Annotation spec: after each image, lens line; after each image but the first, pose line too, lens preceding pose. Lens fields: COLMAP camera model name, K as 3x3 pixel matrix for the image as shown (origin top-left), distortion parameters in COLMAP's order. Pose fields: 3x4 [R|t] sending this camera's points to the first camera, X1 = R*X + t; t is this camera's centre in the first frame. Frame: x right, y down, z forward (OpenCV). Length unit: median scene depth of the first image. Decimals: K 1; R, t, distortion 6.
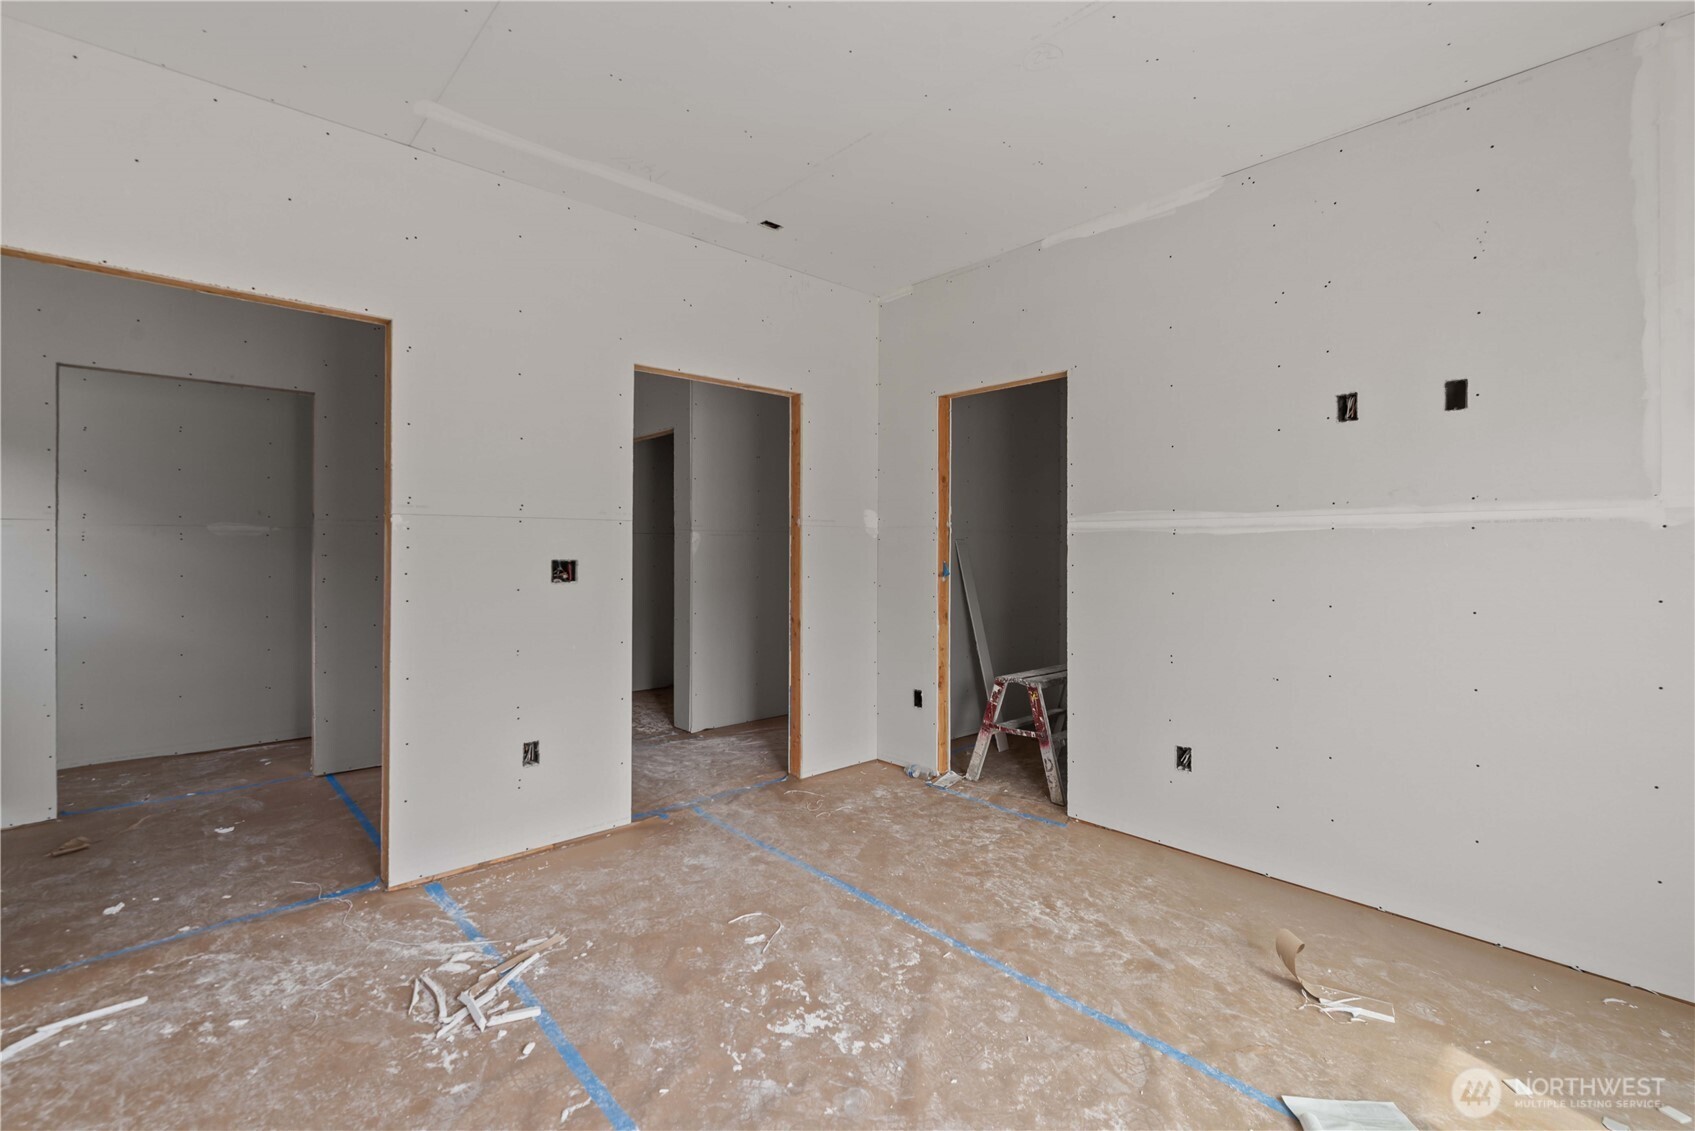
lens RADIAL K [[730.2, 0, 848.5], [0, 730.2, 540.6], [0, 0, 1]] dist [-0.000573, -0.000368]
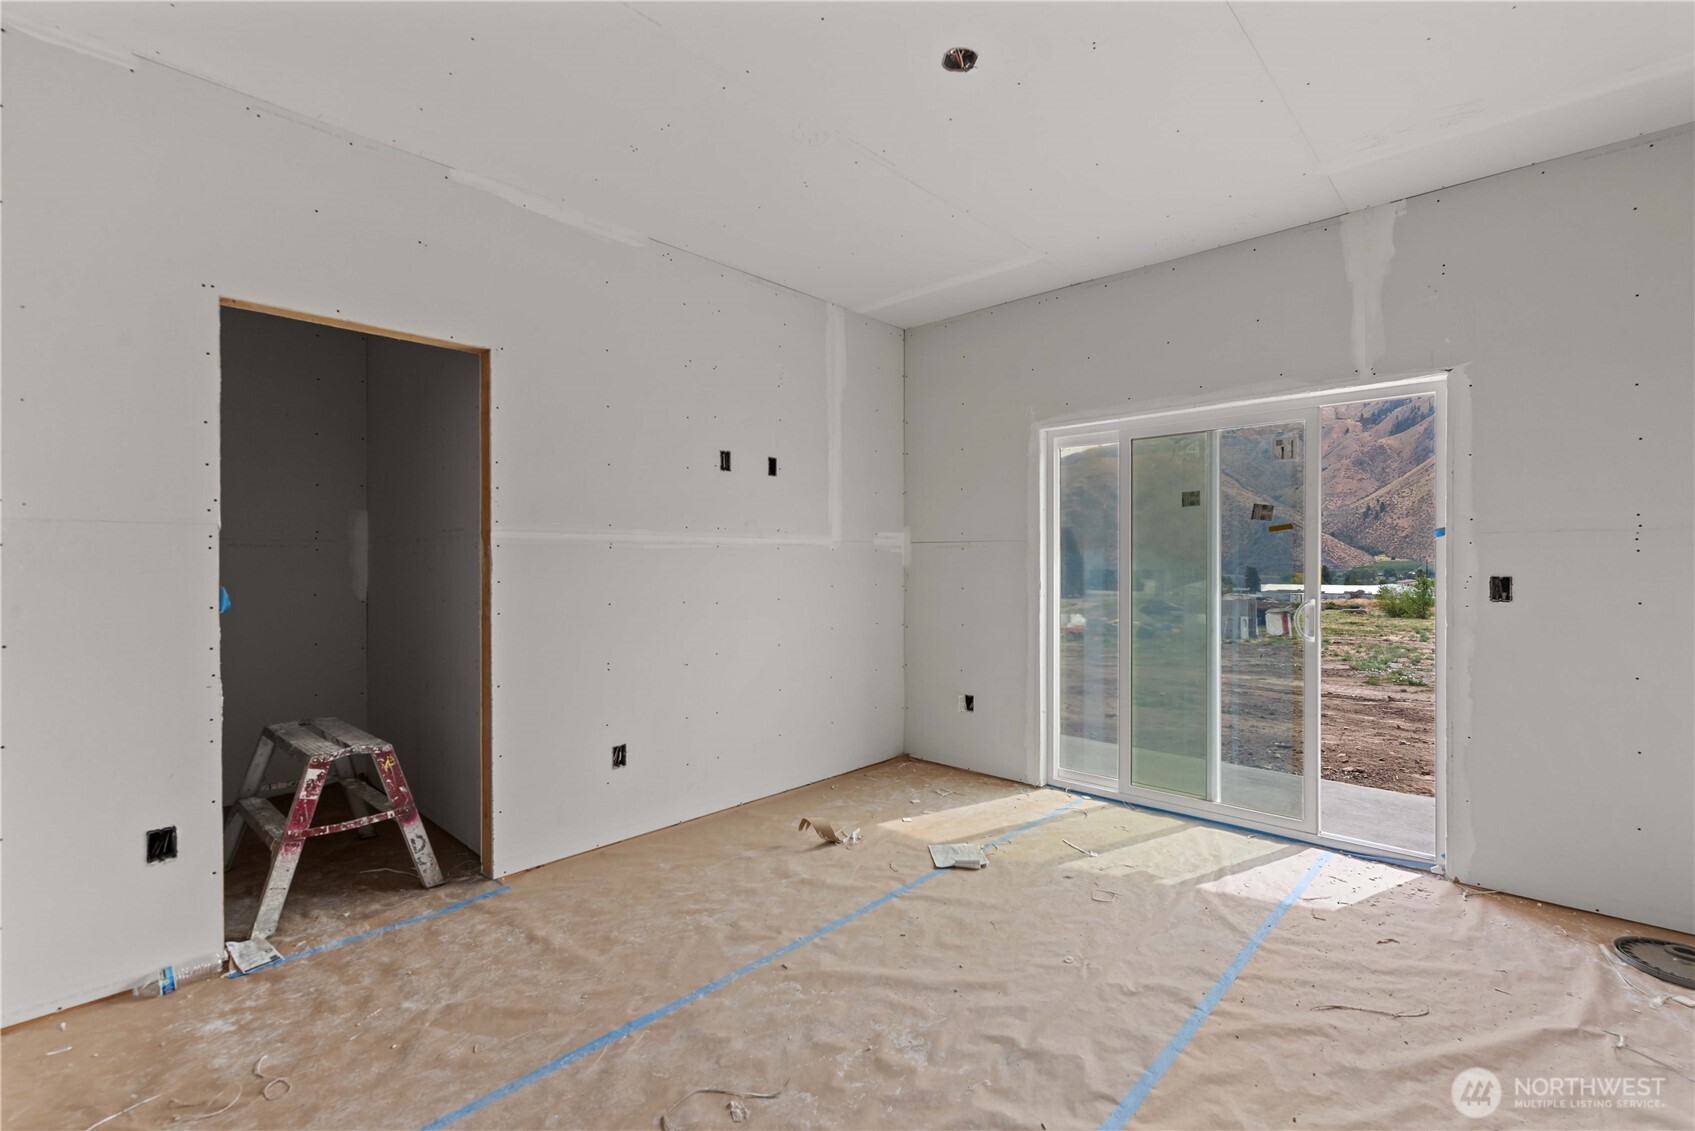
lens RADIAL K [[762.9, 0, 847.5], [0, 762.9, 565.5], [0, 0, 1]] dist [-0.000581, 0.000140]
pose [[-0.076103, -0.004740, 0.997089, -0.642860], [-0.004929, 0.999978, 0.004377, 0.009510], [-0.997088, -0.004582, -0.076125, 0.702046]]
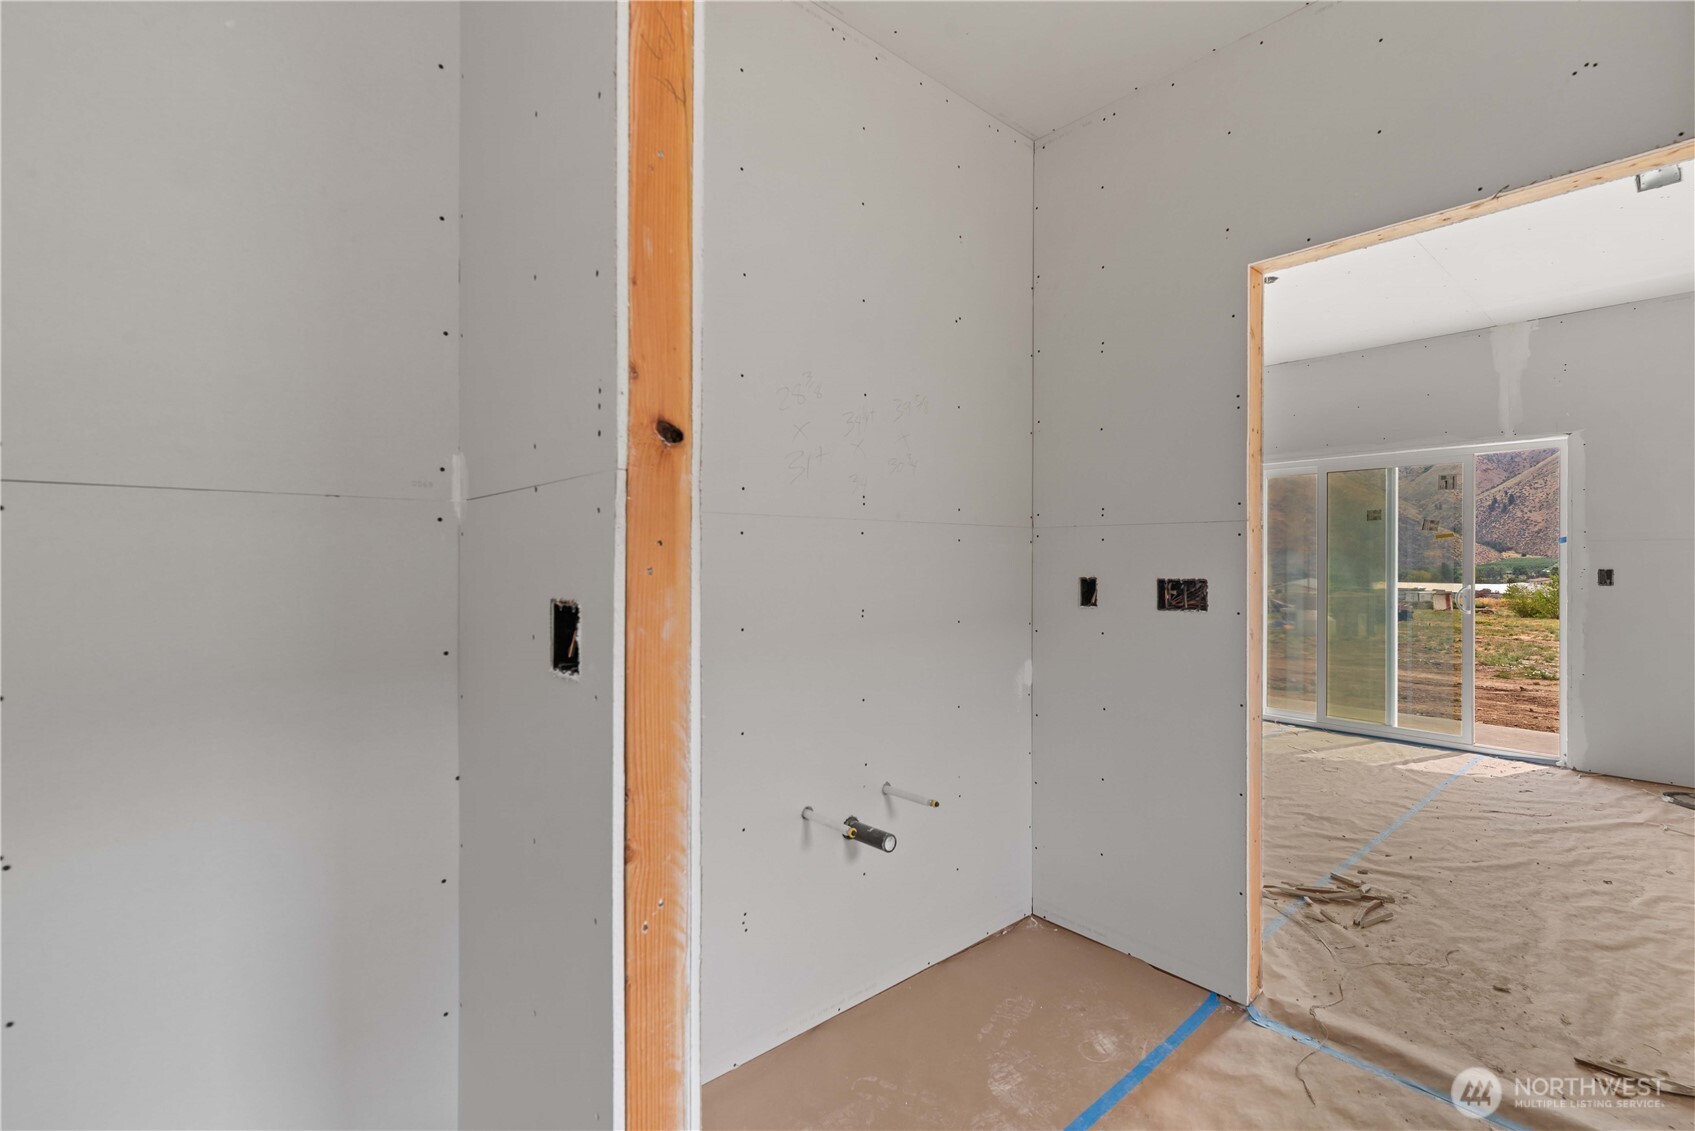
lens RADIAL K [[749.4, 0, 857.0], [0, 749.4, 558.7], [0, 0, 1]] dist [0.001111, -0.000464]
pose [[0.029842, -0.001839, 0.999553, -1.218402], [-0.007420, 0.999970, 0.002061, 0.010536], [-0.999527, -0.007479, 0.029827, 1.193306]]
